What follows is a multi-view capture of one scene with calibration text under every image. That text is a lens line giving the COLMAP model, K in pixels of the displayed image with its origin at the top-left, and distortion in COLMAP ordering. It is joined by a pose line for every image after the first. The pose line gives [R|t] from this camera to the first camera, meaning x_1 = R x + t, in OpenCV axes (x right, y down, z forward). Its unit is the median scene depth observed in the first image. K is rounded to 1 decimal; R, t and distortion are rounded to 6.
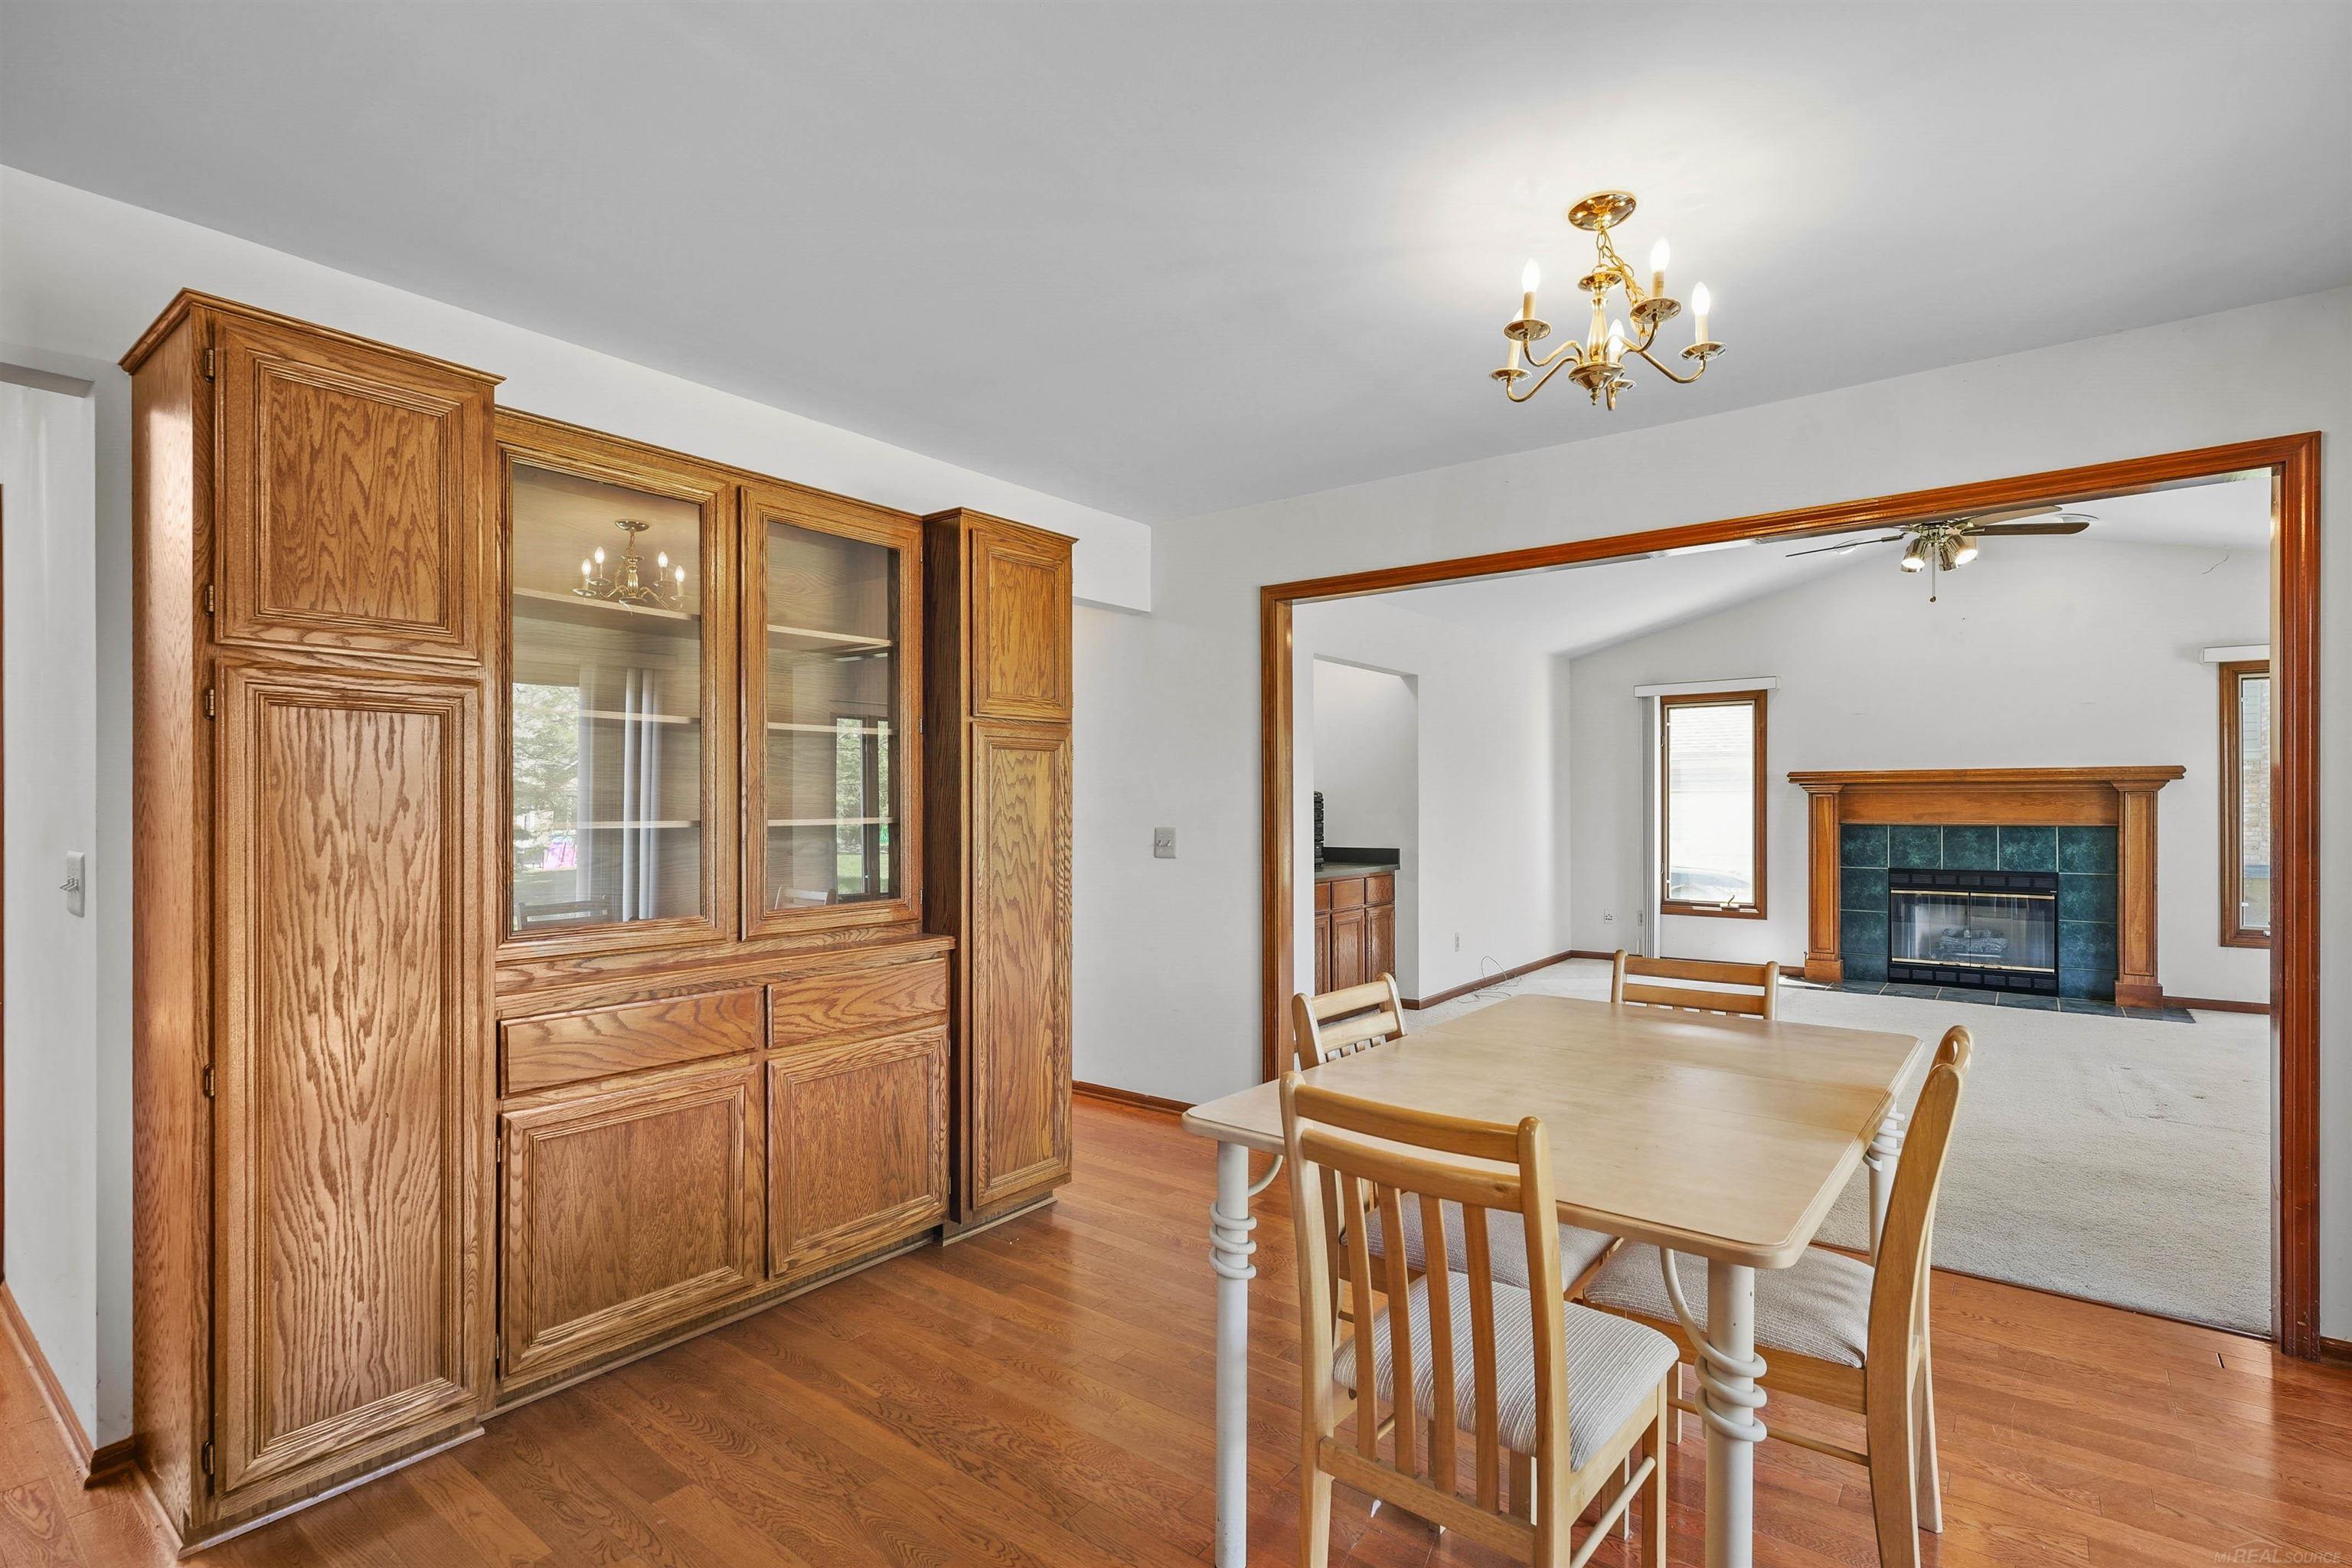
lens RADIAL K [[1111.3, 0, 1175.1], [0, 1111.3, 796.8], [0, 0, 1]] dist [0.002848, 0.000514]
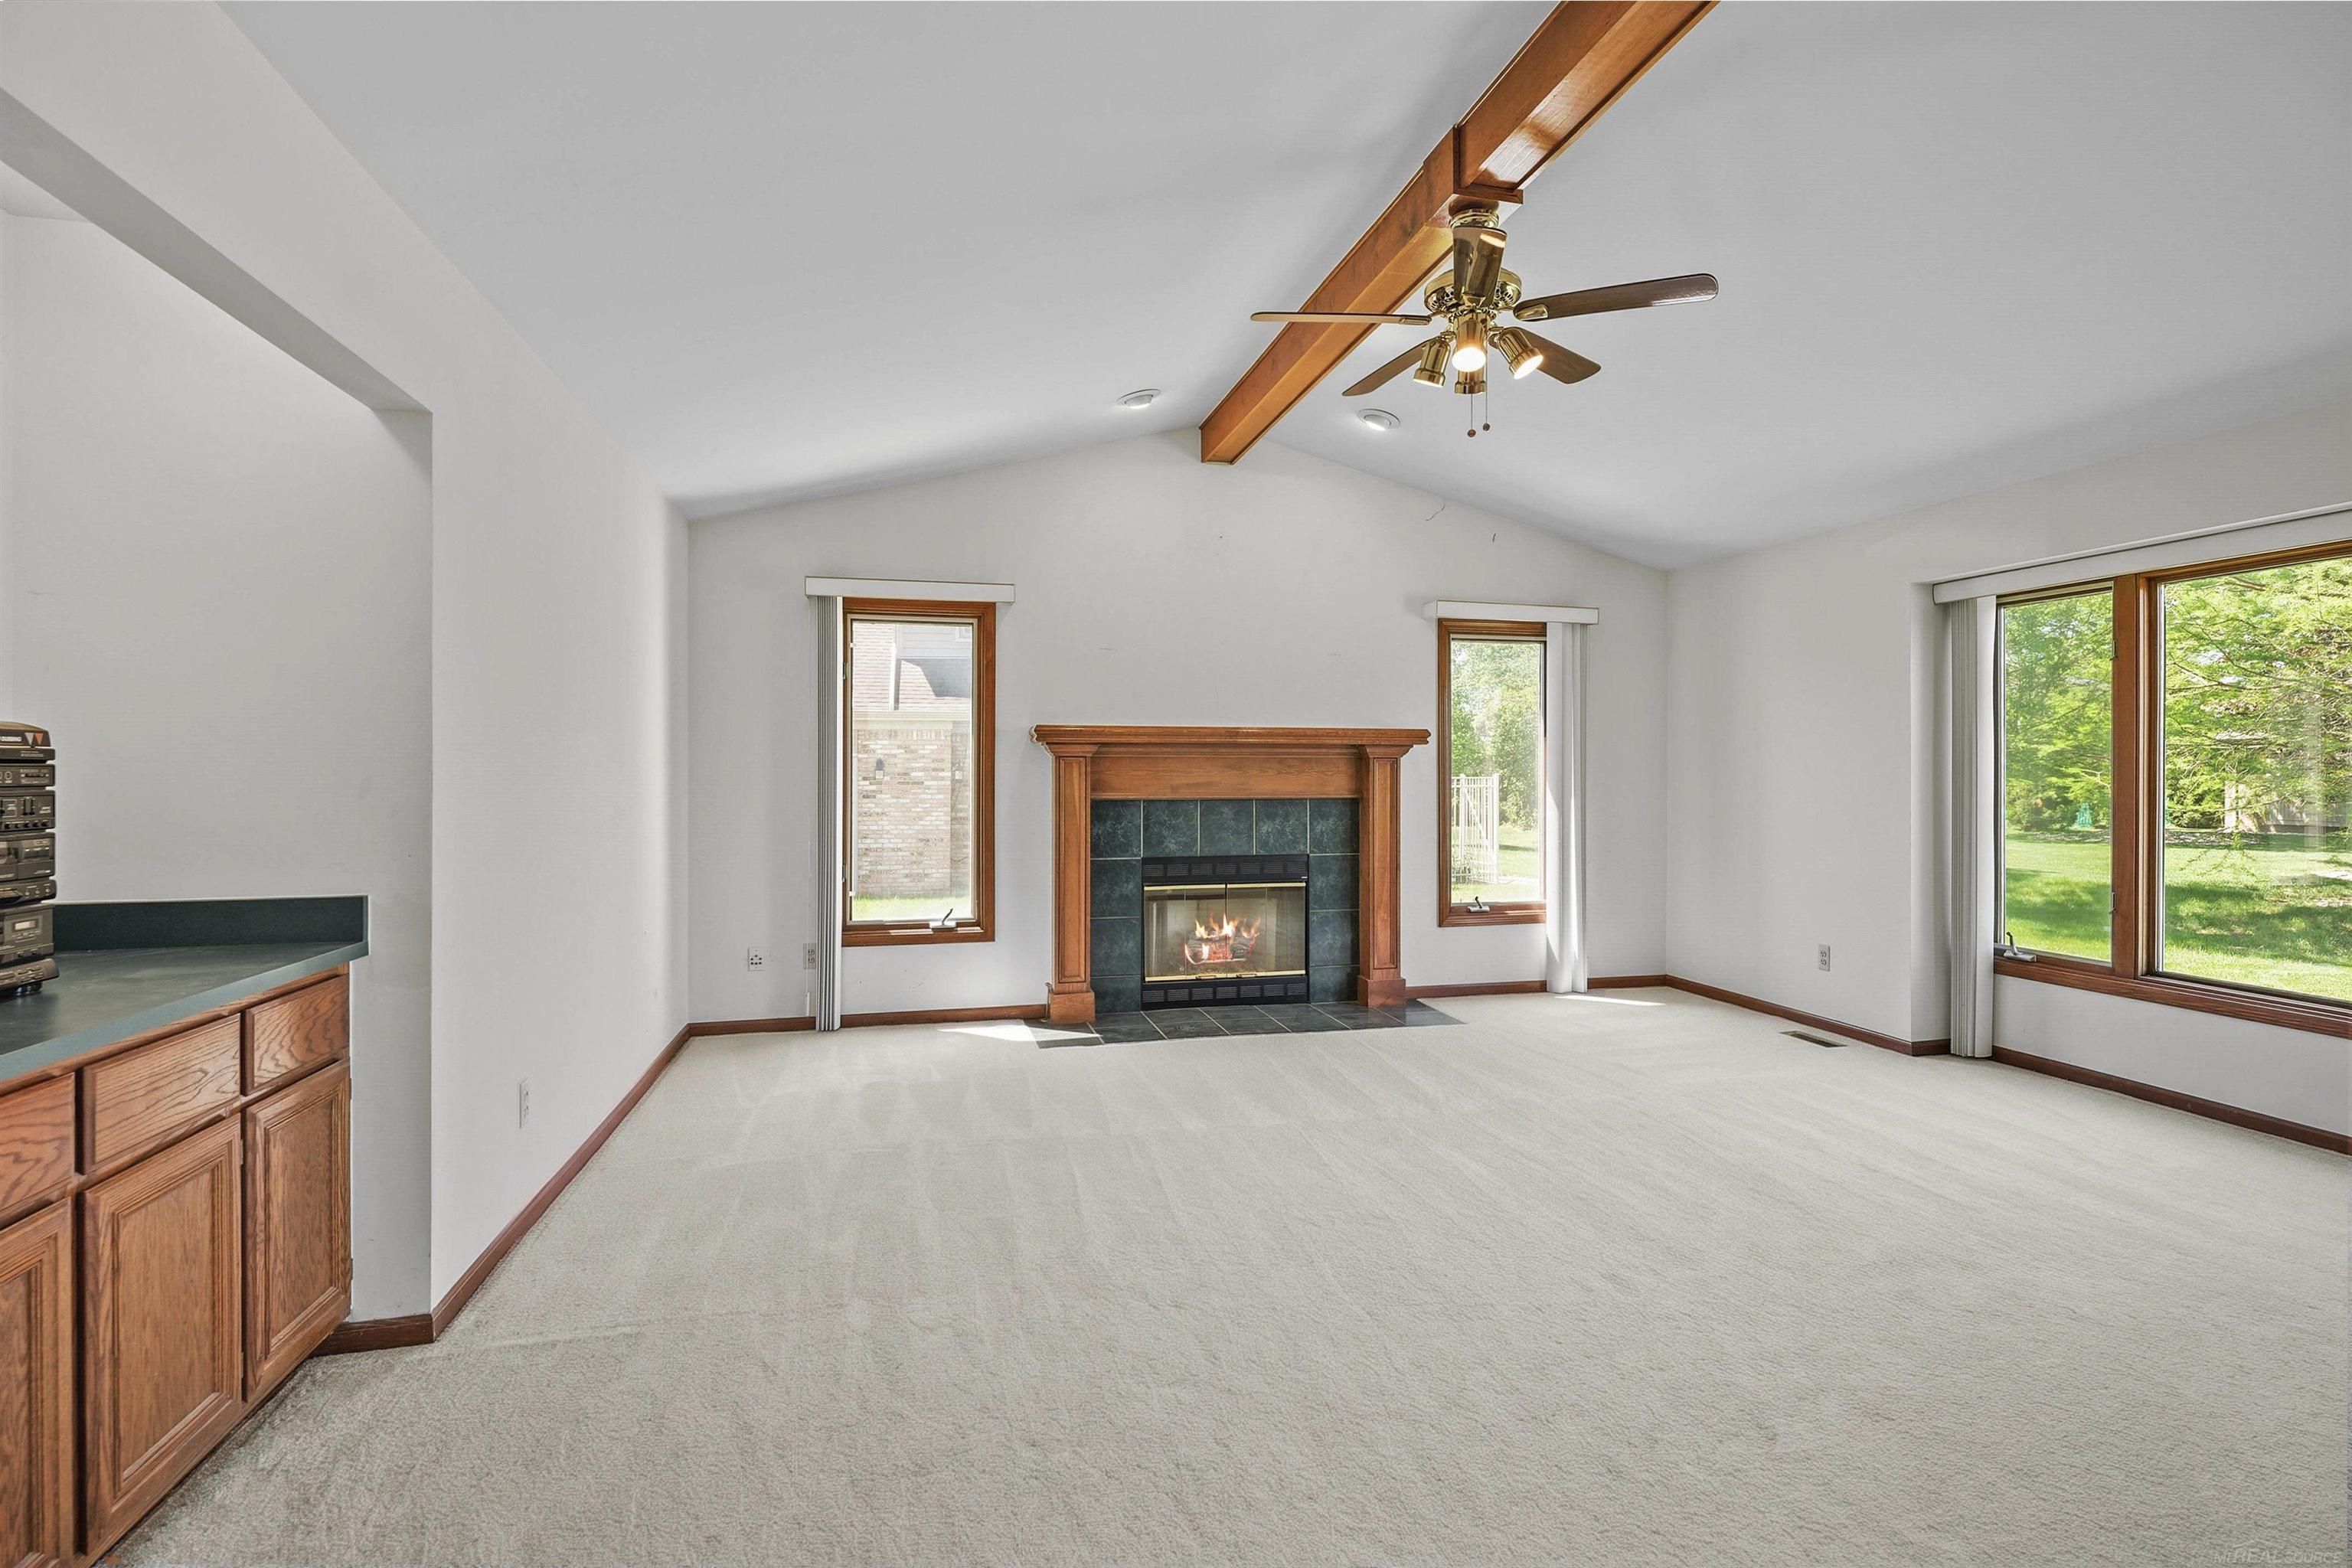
lens RADIAL K [[1111.3, 0, 1184.2], [0, 1111.3, 777.4], [0, 0, 1]] dist [0.002848, 0.000514]
pose [[0.629694, -0.002180, 0.776840, 0.081783], [-0.007199, 0.999937, 0.008642, 0.003874], [-0.776810, -0.011035, 0.629639, 0.516874]]
